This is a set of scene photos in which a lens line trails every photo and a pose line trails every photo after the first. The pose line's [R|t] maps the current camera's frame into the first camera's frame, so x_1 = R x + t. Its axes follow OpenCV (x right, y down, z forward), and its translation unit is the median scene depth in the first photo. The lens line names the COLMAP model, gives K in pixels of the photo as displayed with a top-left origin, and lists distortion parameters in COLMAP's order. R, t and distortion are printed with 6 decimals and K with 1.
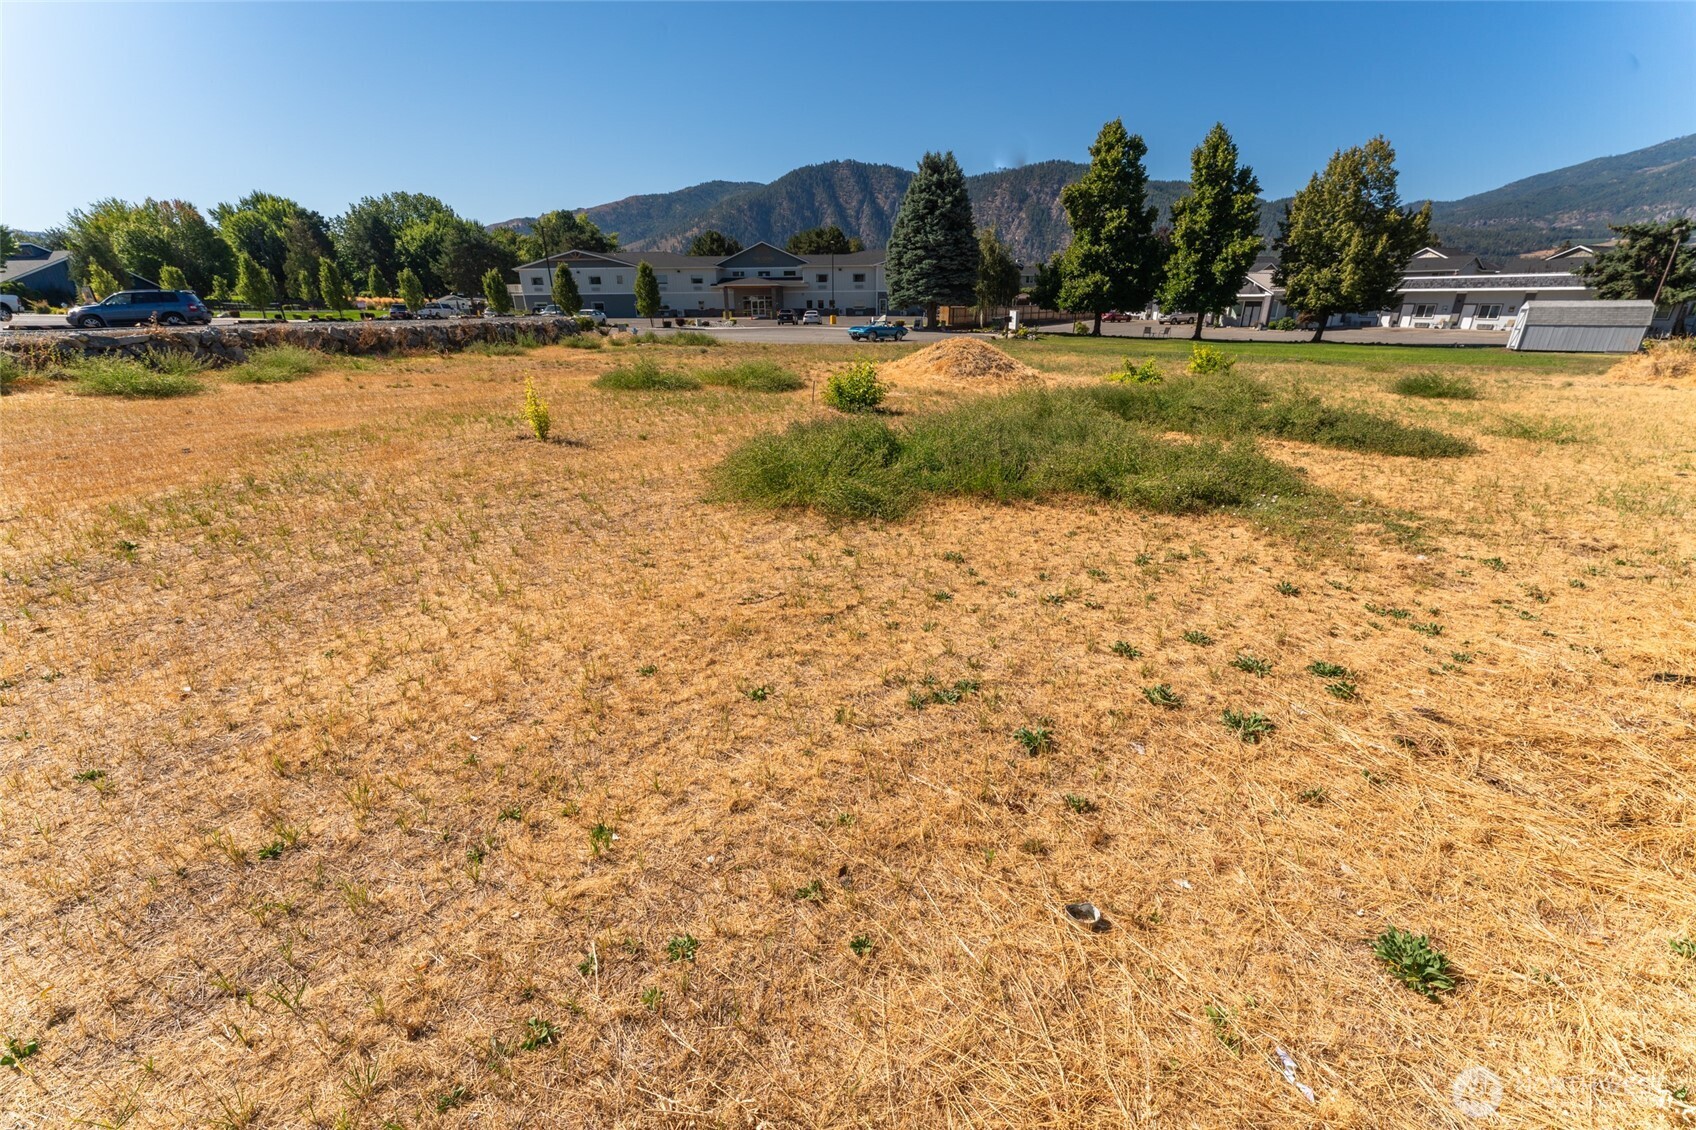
lens RADIAL K [[680.1, 0, 852.8], [0, 680.1, 565.5], [0, 0, 1]] dist [0.000607, -0.000075]
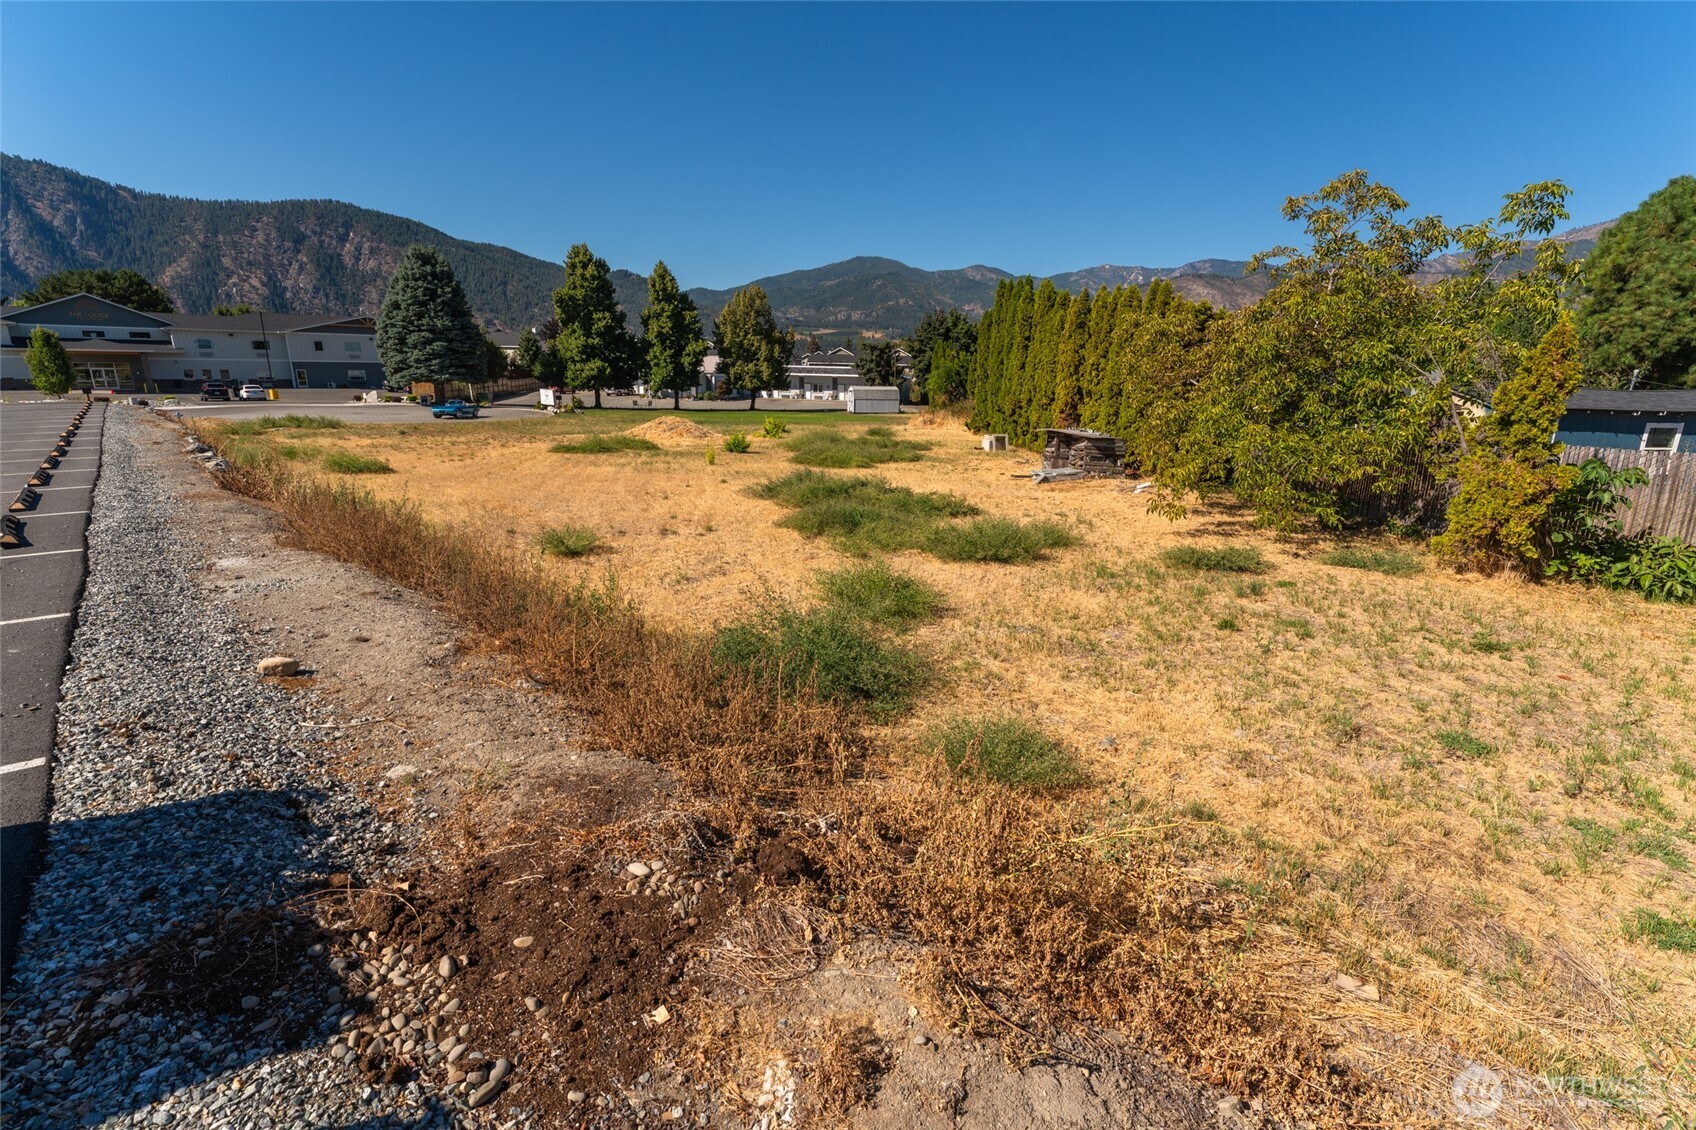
lens RADIAL K [[742.0, 0, 859.3], [0, 742.0, 566.2], [0, 0, 1]] dist [-0.003701, 0.000530]
pose [[0.663873, -0.175335, 0.727001, -0.359314], [0.250229, 0.968174, 0.005000, 0.049670], [-0.704740, 0.178598, 0.686618, -0.199371]]
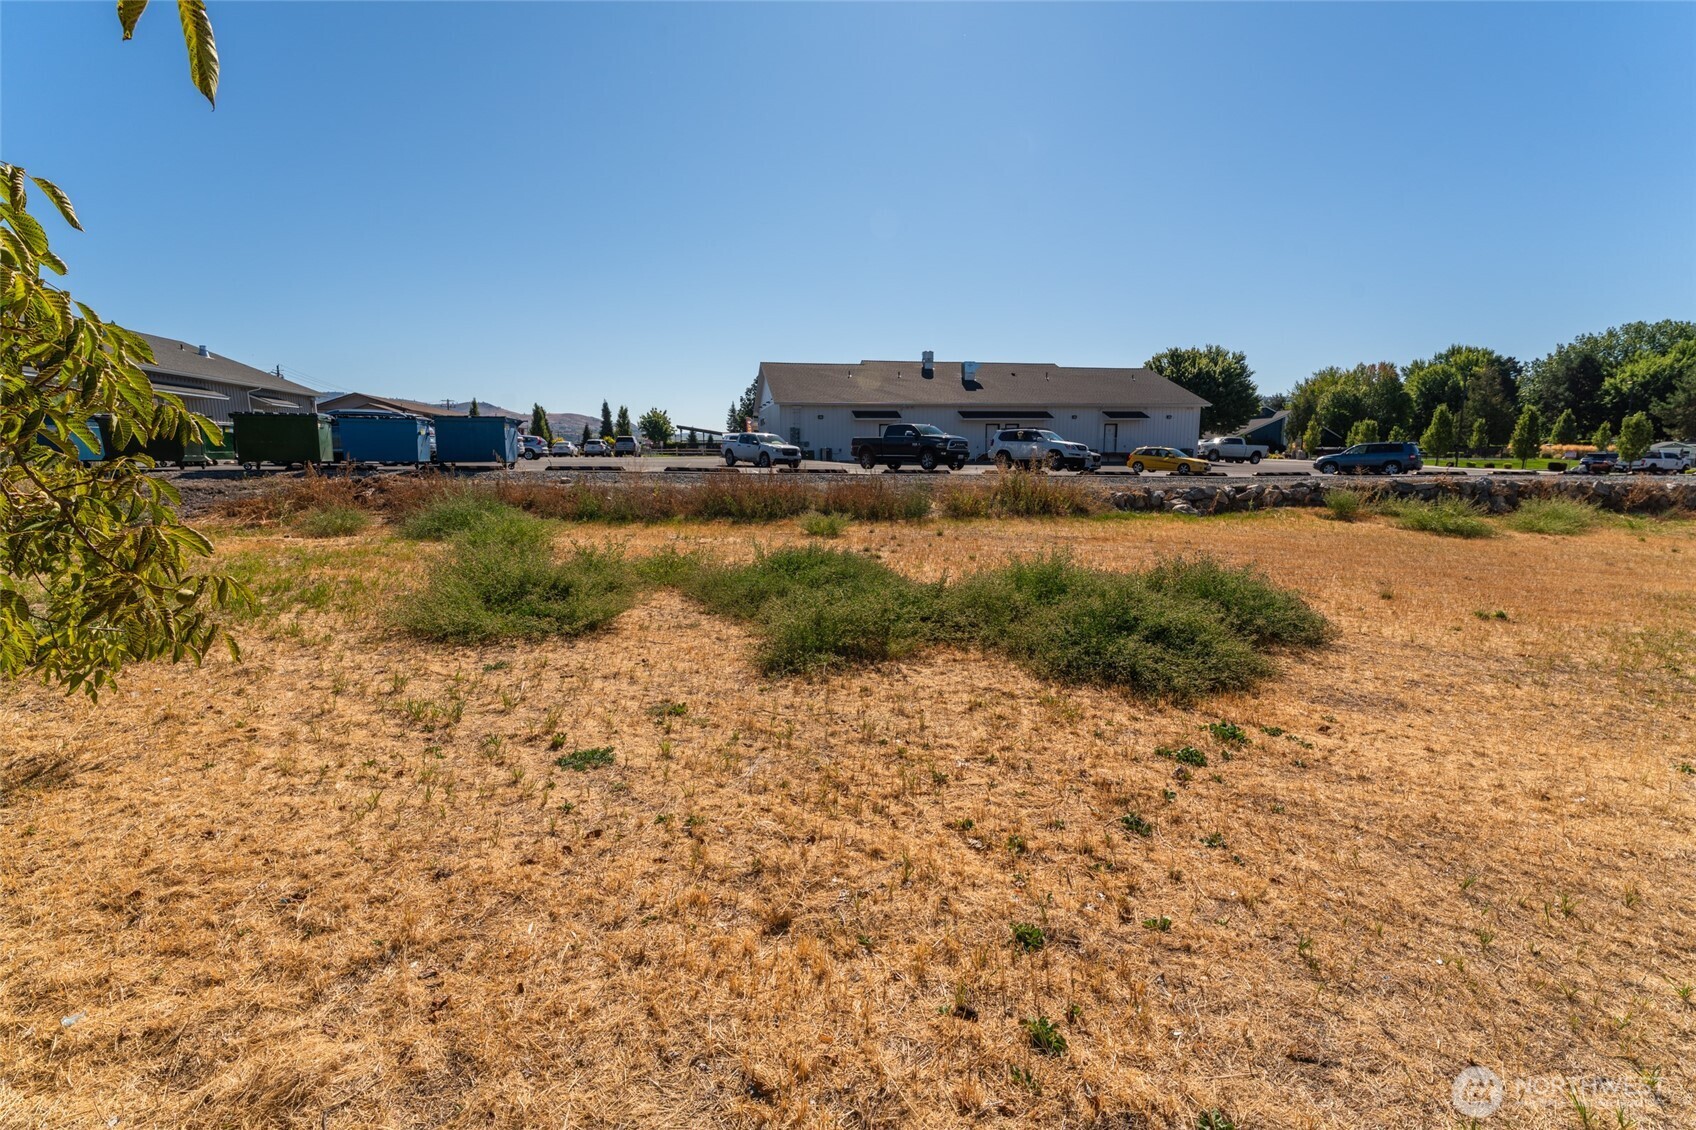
lens RADIAL K [[742.0, 0, 847.3], [0, 742.0, 560.8], [0, 0, 1]] dist [-0.003701, 0.000530]
pose [[0.243788, 0.145023, -0.958924, -0.007995], [-0.350171, 0.935218, 0.052414, 0.008174], [0.904405, 0.323010, 0.278777, -0.024952]]
